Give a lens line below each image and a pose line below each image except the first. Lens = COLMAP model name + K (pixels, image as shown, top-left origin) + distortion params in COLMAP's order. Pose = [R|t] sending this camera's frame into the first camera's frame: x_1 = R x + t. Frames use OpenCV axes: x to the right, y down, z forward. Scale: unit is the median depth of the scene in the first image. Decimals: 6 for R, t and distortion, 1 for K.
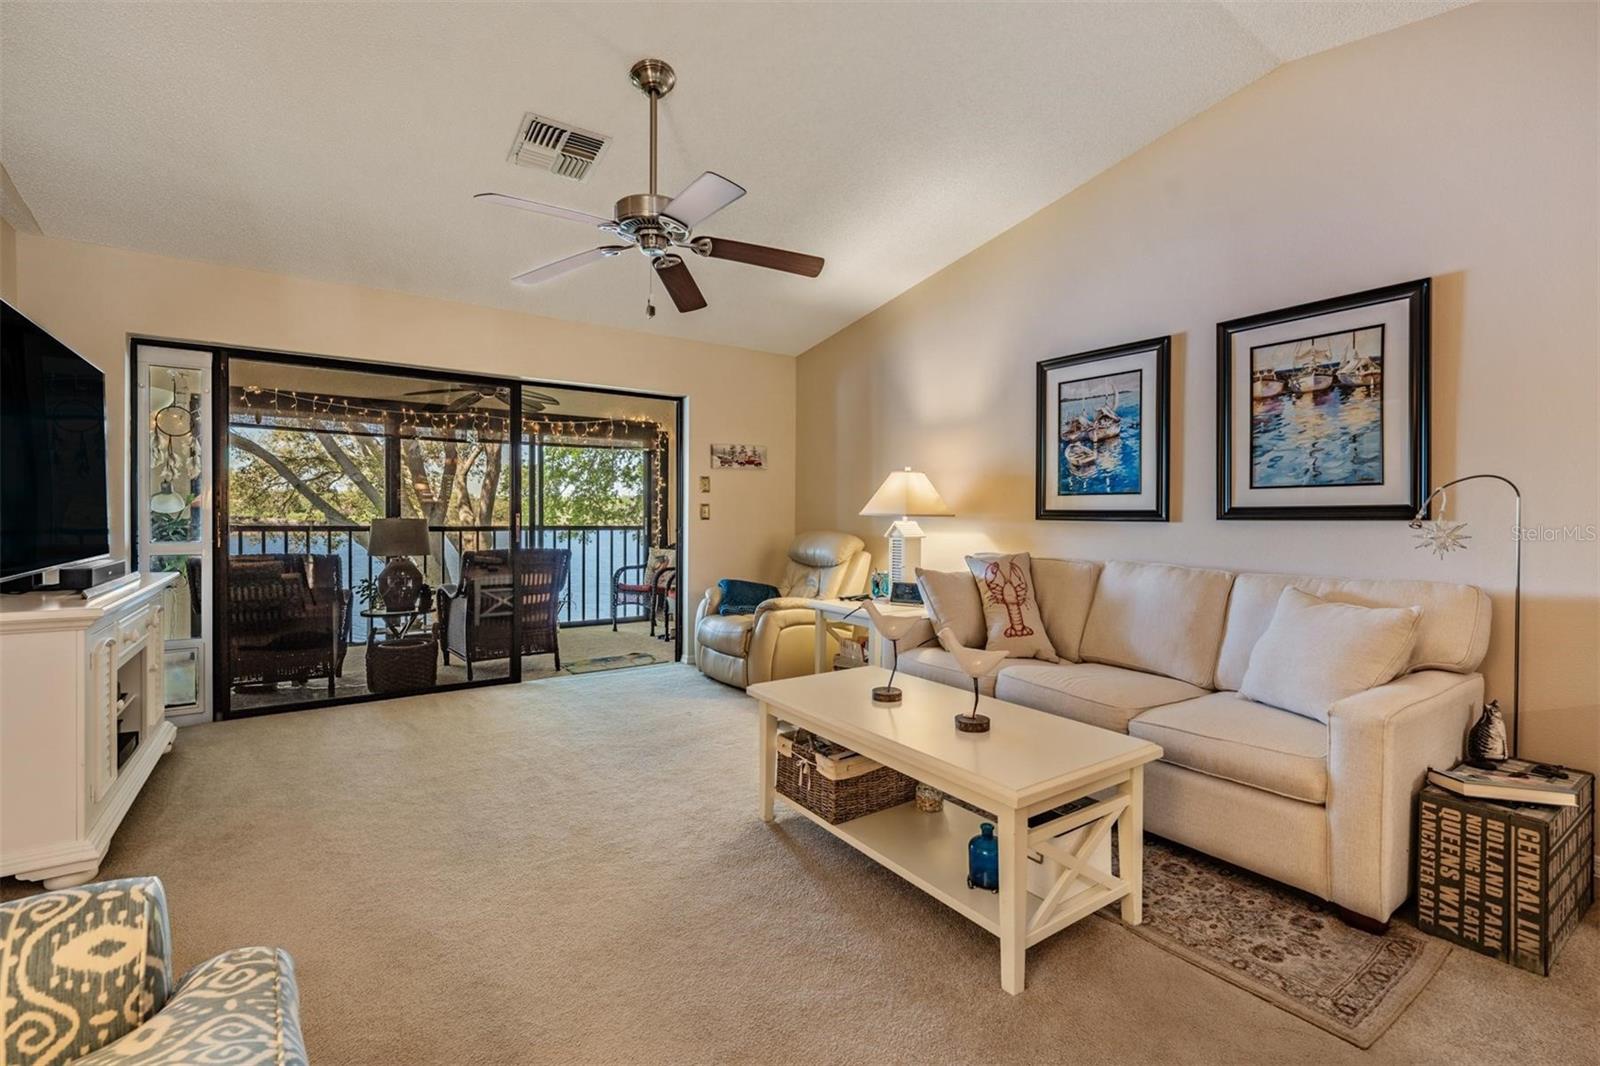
lens RADIAL K [[704.3, 0, 793.7], [0, 704.3, 521.3], [0, 0, 1]] dist [0.000872, -0.000178]
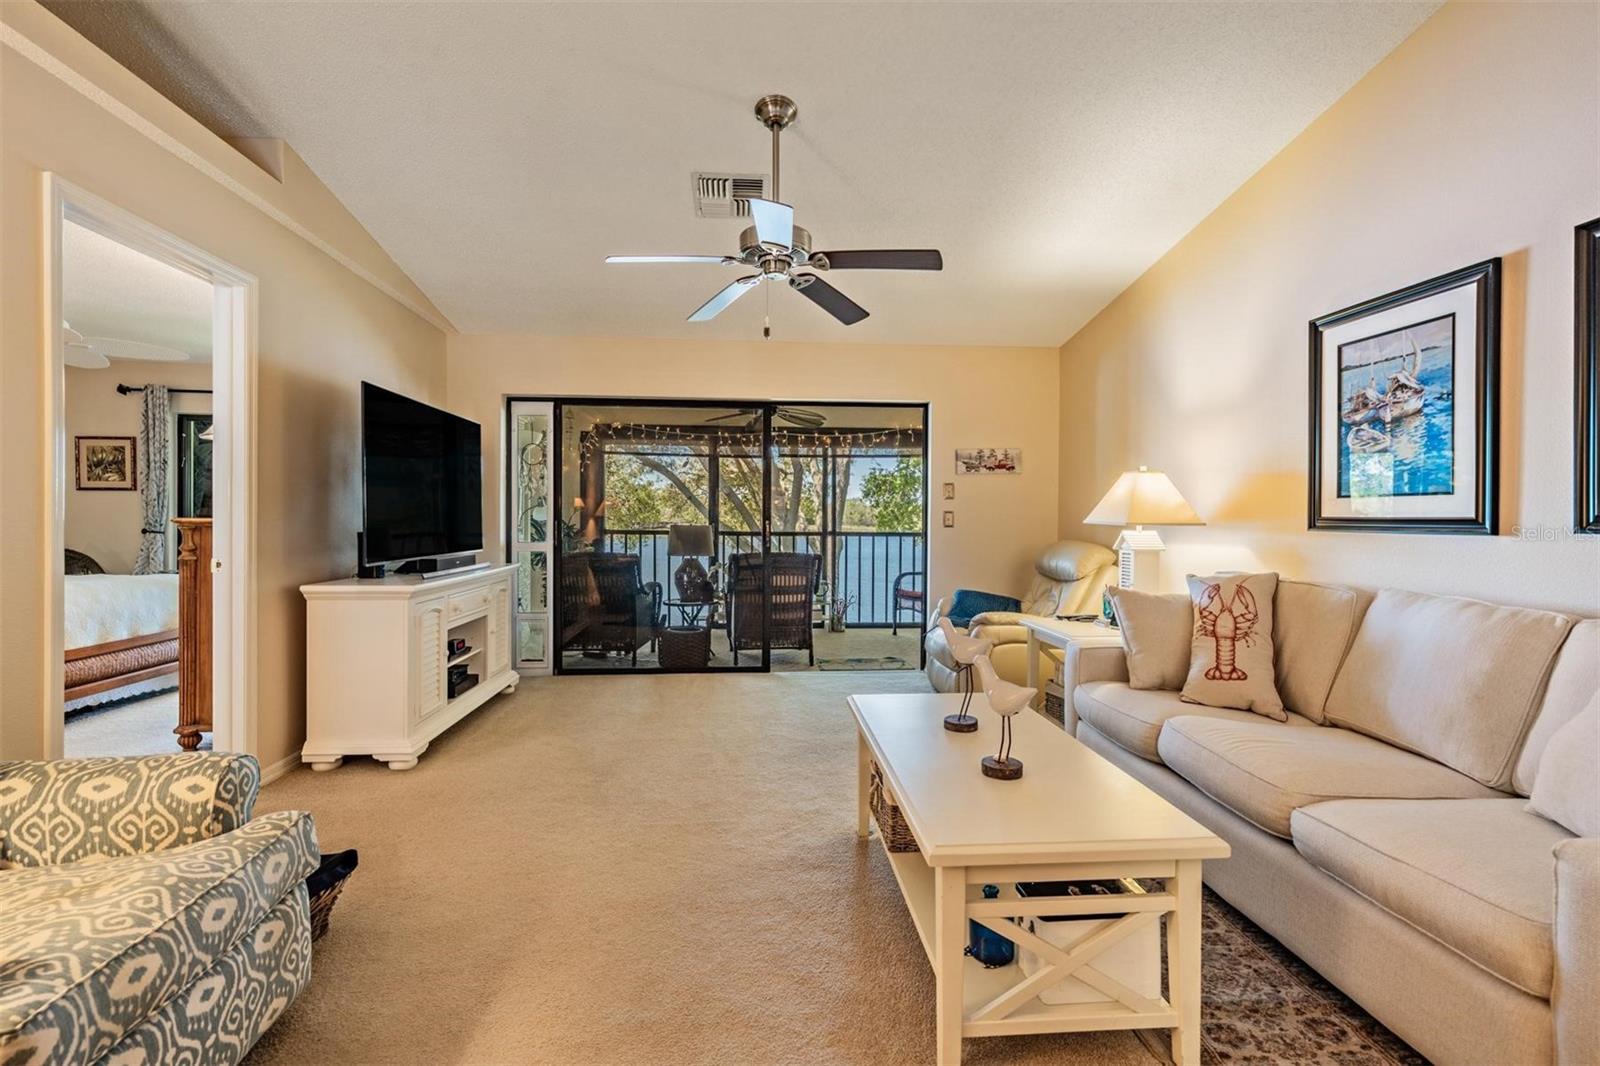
lens RADIAL K [[704.9, 0, 790.7], [0, 704.9, 527.0], [0, 0, 1]] dist [0.001520, -0.000193]
pose [[0.860577, 0.005296, -0.509292, 0.229261], [-0.005373, 0.999985, 0.001320, -0.003533], [0.509291, 0.001601, 0.860593, 0.062326]]
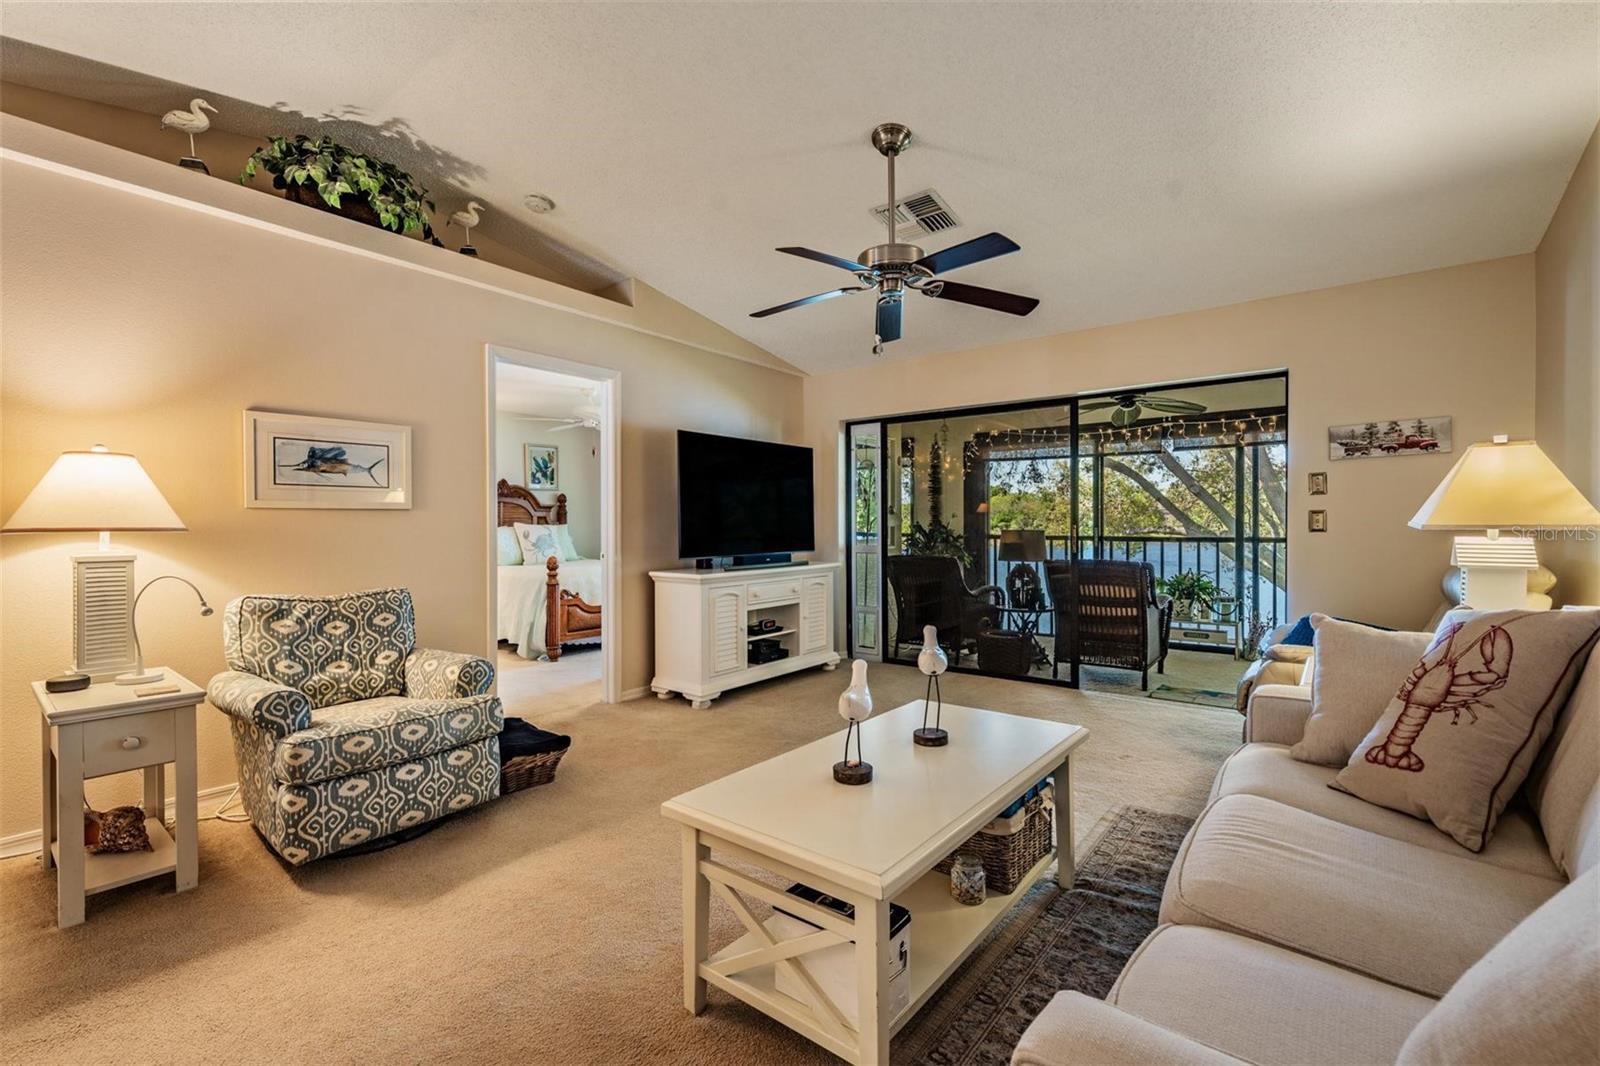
lens RADIAL K [[692.3, 0, 787.9], [0, 692.3, 533.9], [0, 0, 1]] dist [-0.000473, -0.000196]
pose [[0.286740, 0.007160, -0.957982, 0.508765], [-0.001585, 0.999974, 0.006999, -0.005326], [0.958007, -0.000489, 0.286744, 0.334996]]
